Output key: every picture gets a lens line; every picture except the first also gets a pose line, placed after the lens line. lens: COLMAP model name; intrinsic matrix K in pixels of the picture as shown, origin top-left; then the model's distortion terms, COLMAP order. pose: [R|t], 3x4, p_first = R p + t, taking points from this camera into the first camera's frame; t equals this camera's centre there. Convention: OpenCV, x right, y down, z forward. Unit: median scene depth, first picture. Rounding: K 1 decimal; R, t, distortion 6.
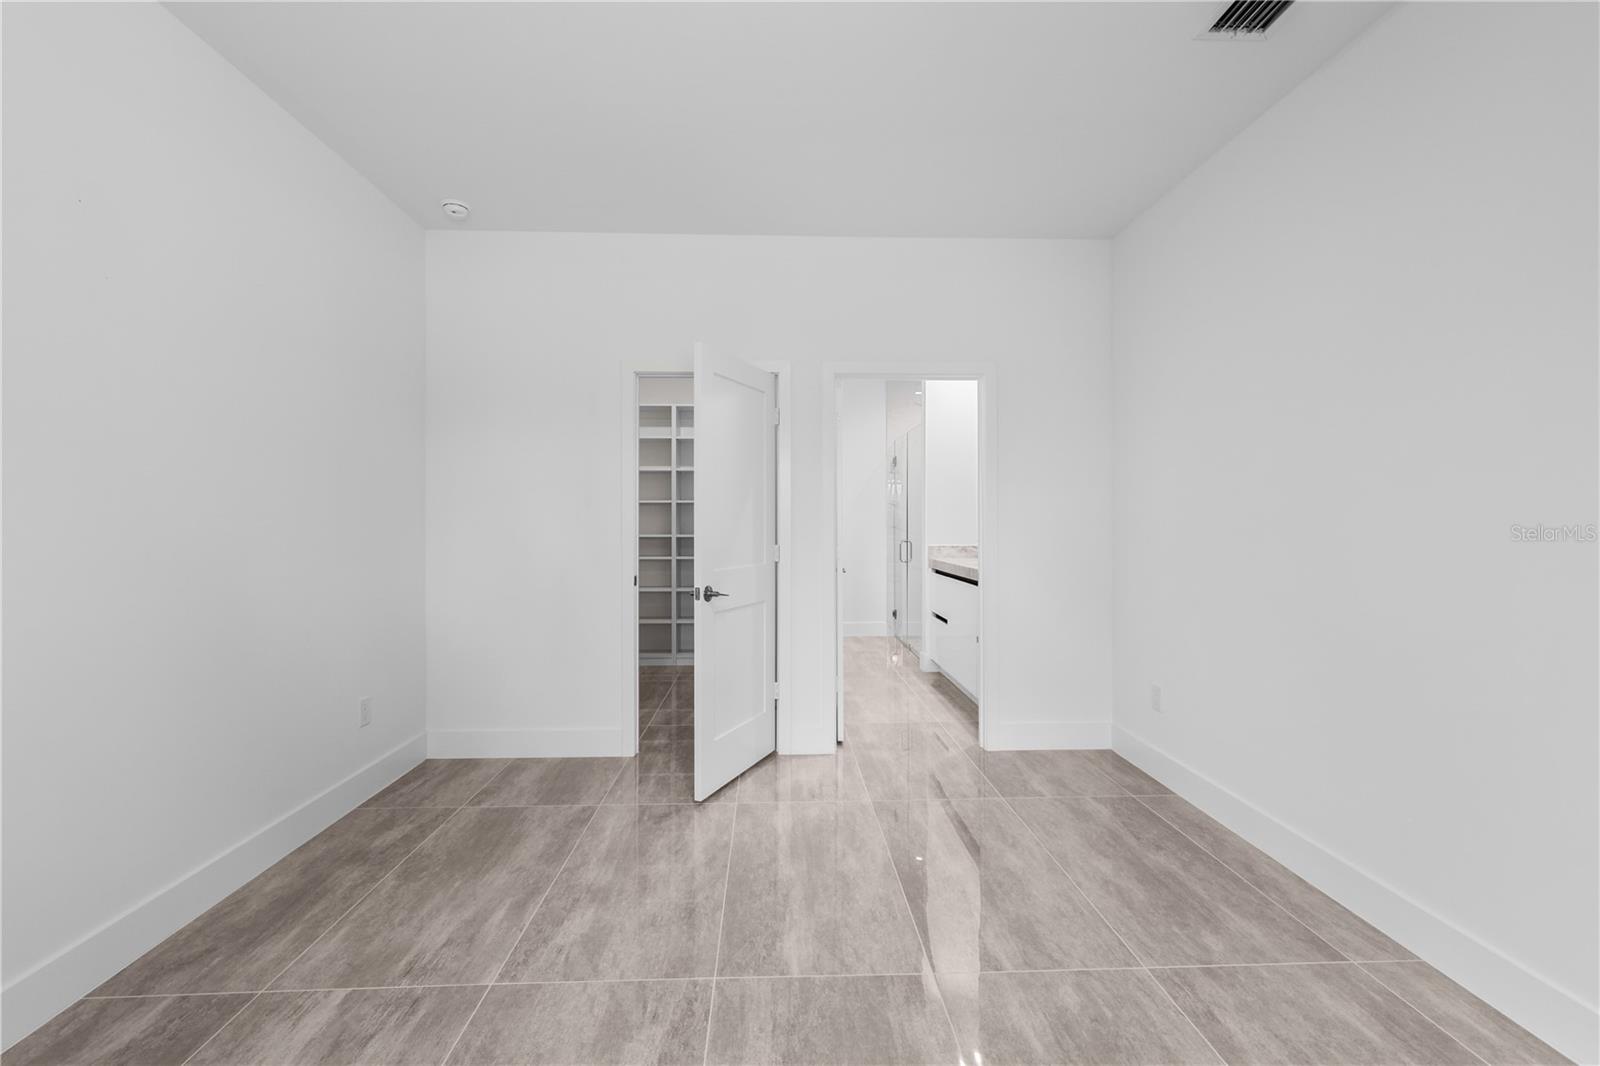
lens RADIAL K [[693.1, 0, 798.7], [0, 693.1, 534.6], [0, 0, 1]] dist [0.001120, 0.000342]
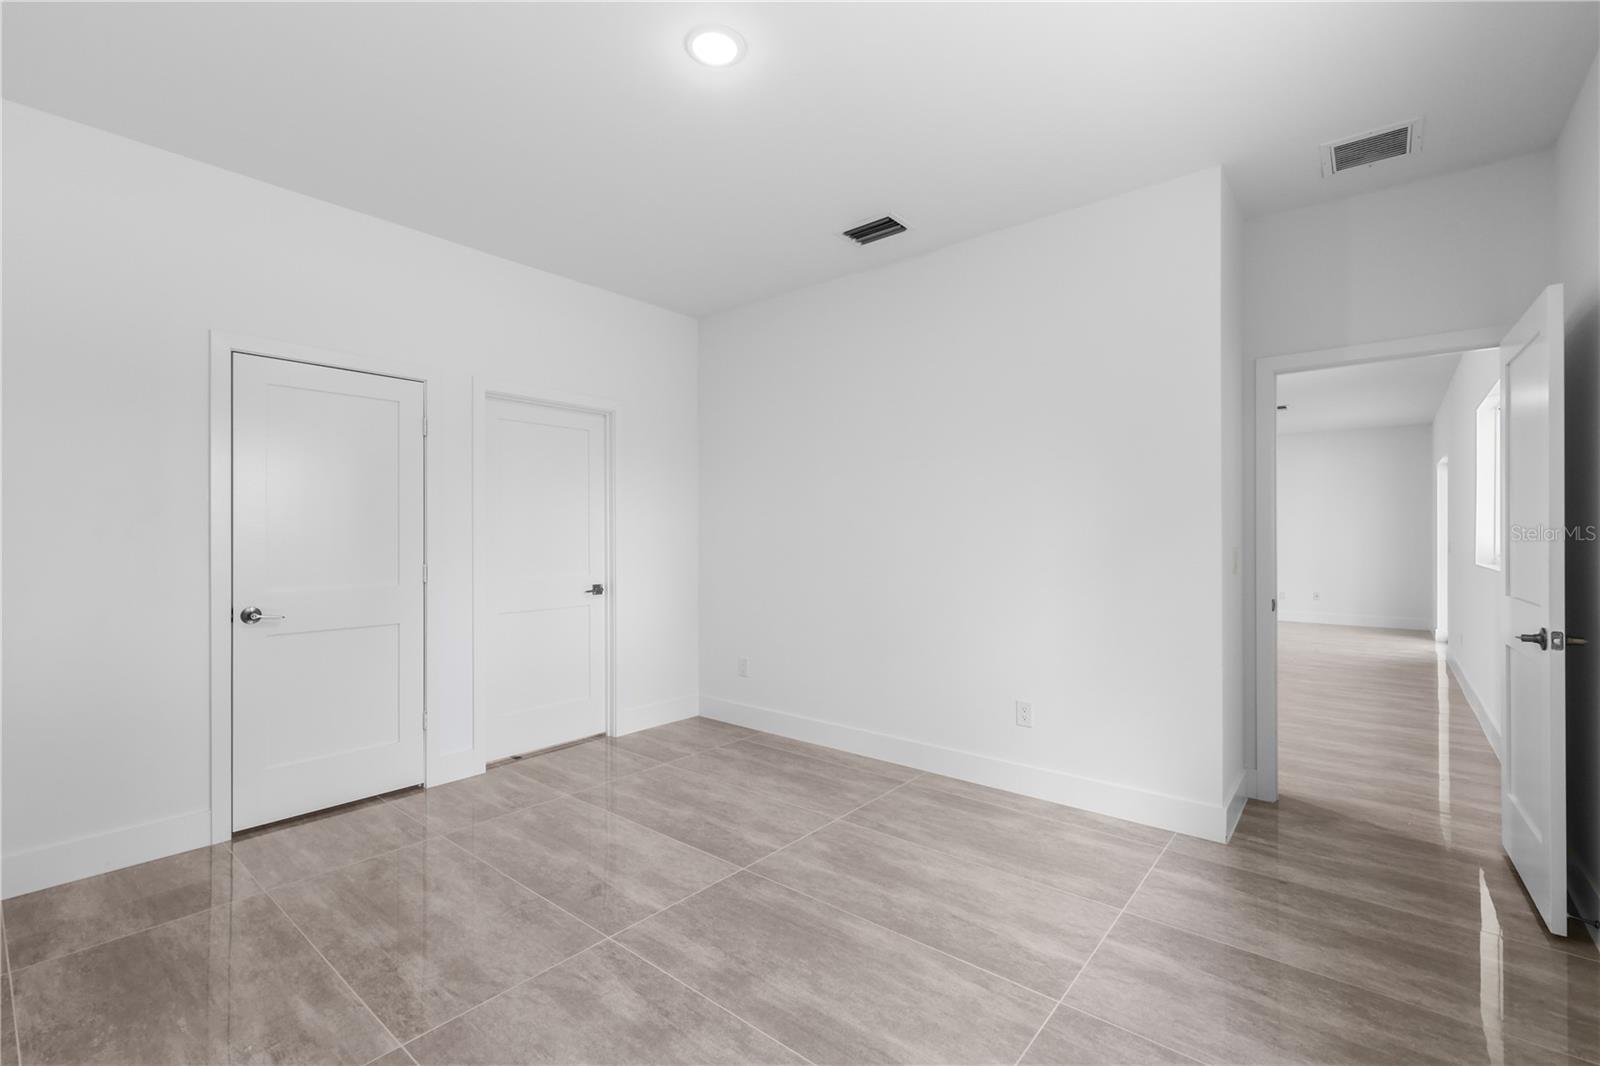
lens RADIAL K [[696.8, 0, 801.7], [0, 696.8, 529.8], [0, 0, 1]] dist [0.004092, -0.000058]
pose [[0.668181, 0.007819, 0.743958, -0.502173], [0.016834, 0.999530, -0.025625, 0.004054], [-0.743809, 0.029646, 0.667735, -0.012605]]
